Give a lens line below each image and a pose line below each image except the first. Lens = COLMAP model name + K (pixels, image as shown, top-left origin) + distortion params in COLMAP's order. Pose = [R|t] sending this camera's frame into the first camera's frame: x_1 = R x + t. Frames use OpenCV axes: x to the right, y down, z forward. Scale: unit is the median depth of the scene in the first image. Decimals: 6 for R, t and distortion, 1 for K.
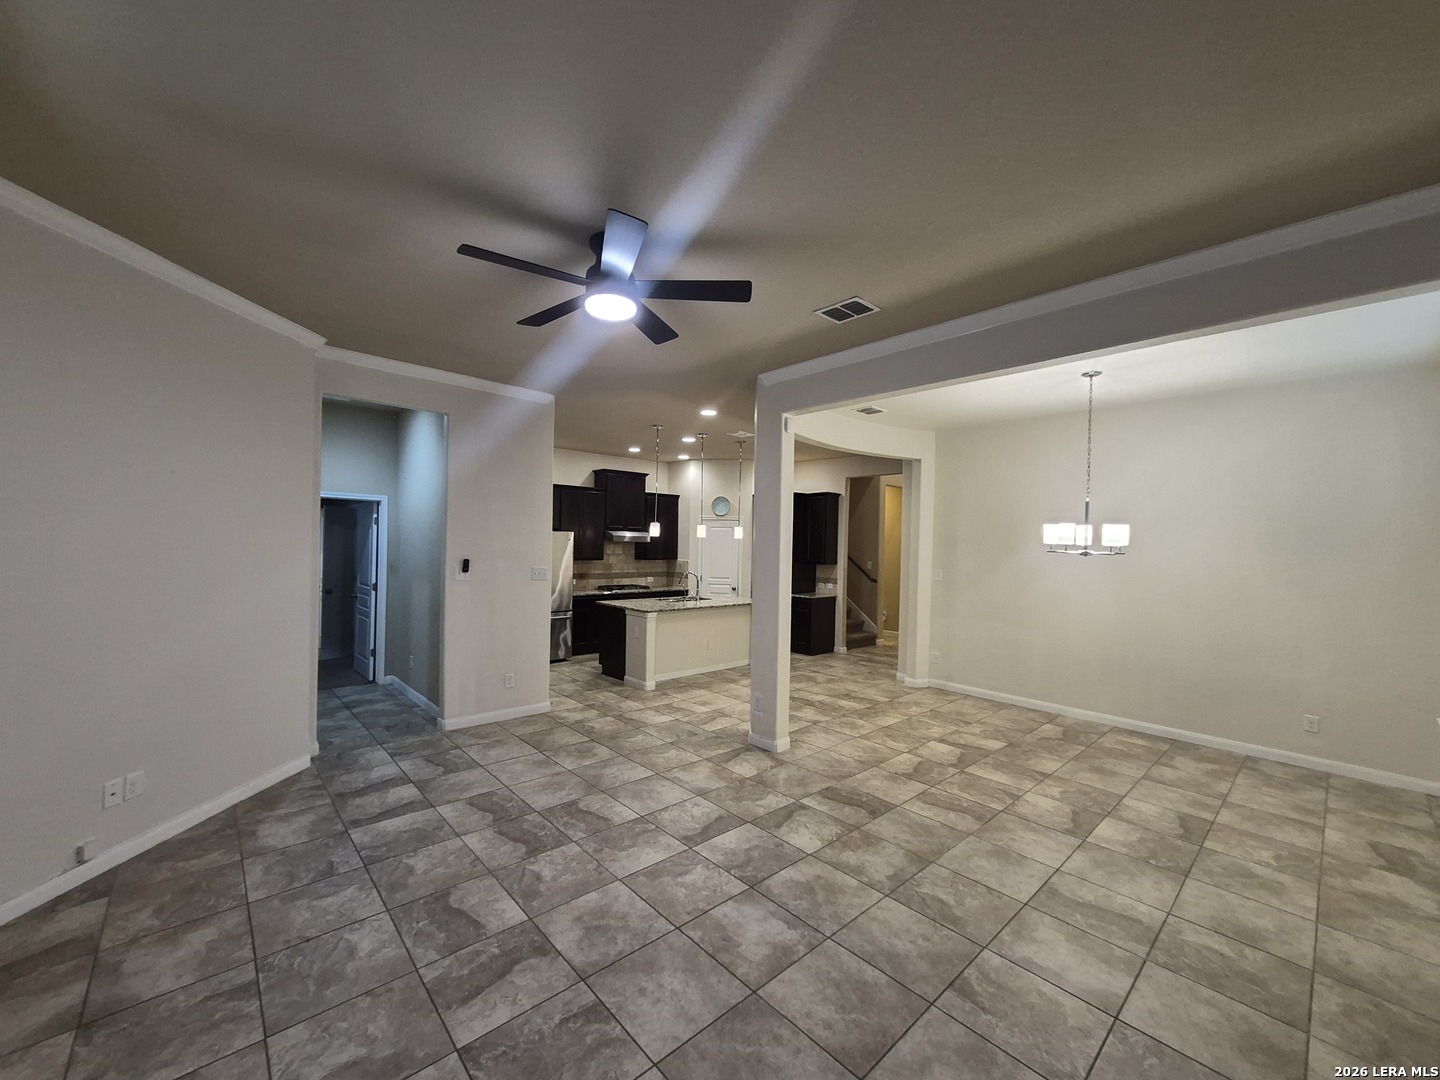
lens RADIAL K [[568.7, 0, 701.2], [0, 568.7, 543.0], [0, 0, 1]] dist [0.008866, -0.001193]
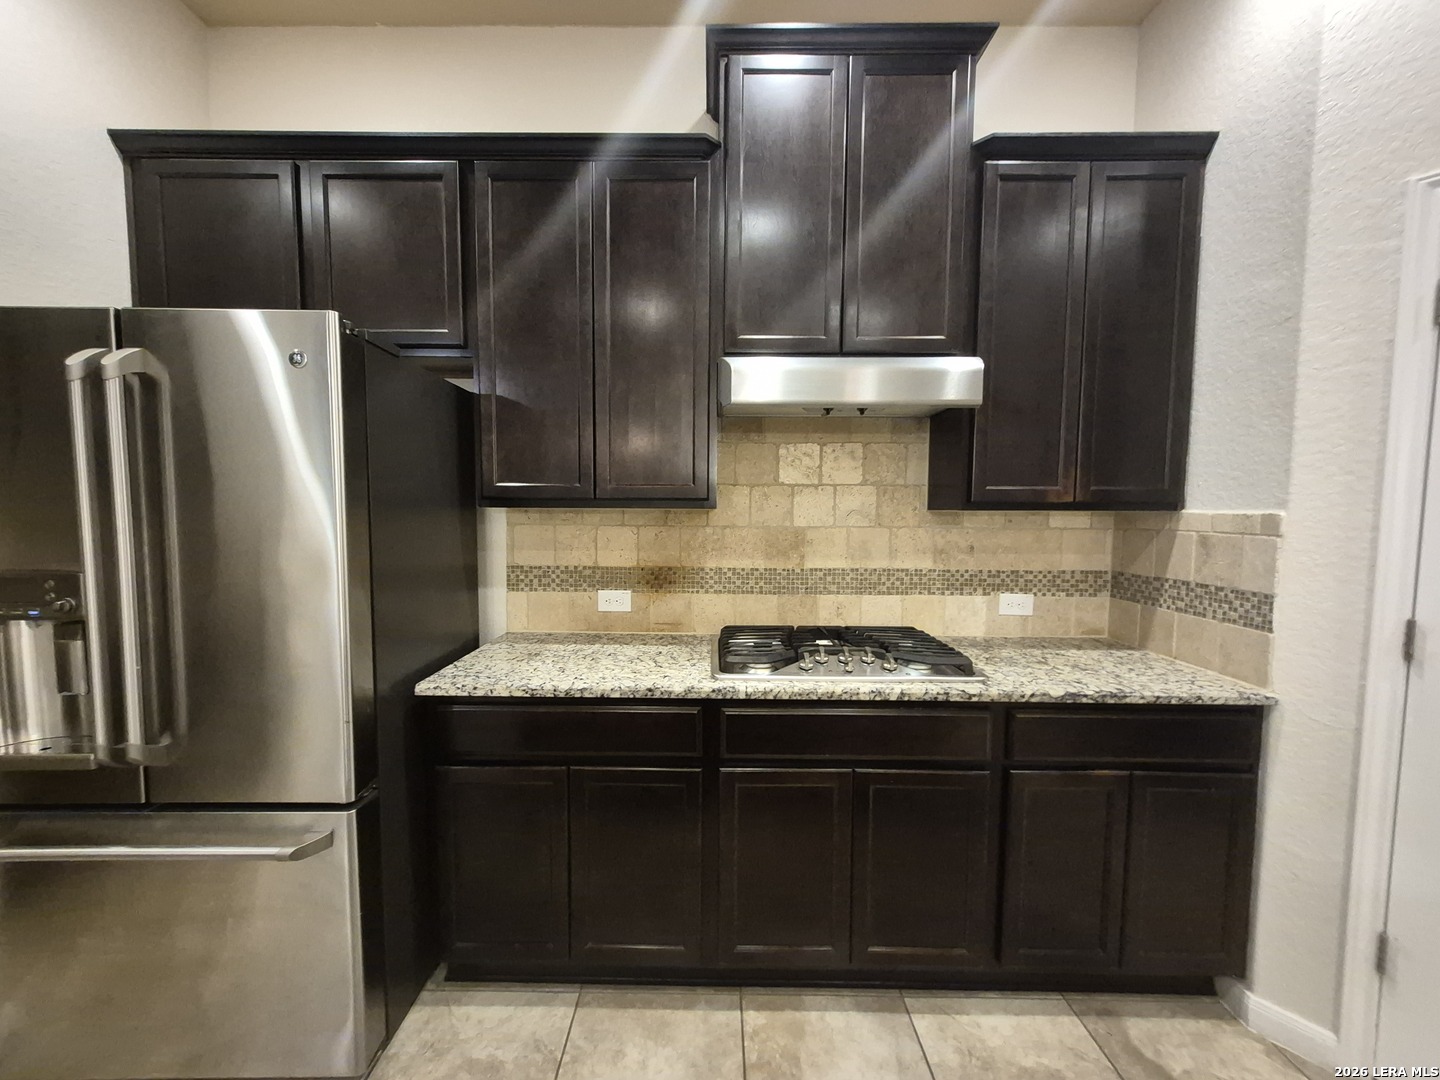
lens RADIAL K [[568.7, 0, 720.5], [0, 568.7, 539.8], [0, 0, 1]] dist [0.008866, -0.001193]
pose [[0.757702, 0.027862, -0.652005, -0.081032], [0.011049, 0.998397, 0.055505, 0.062192], [0.652507, -0.049260, 0.756180, 1.780819]]
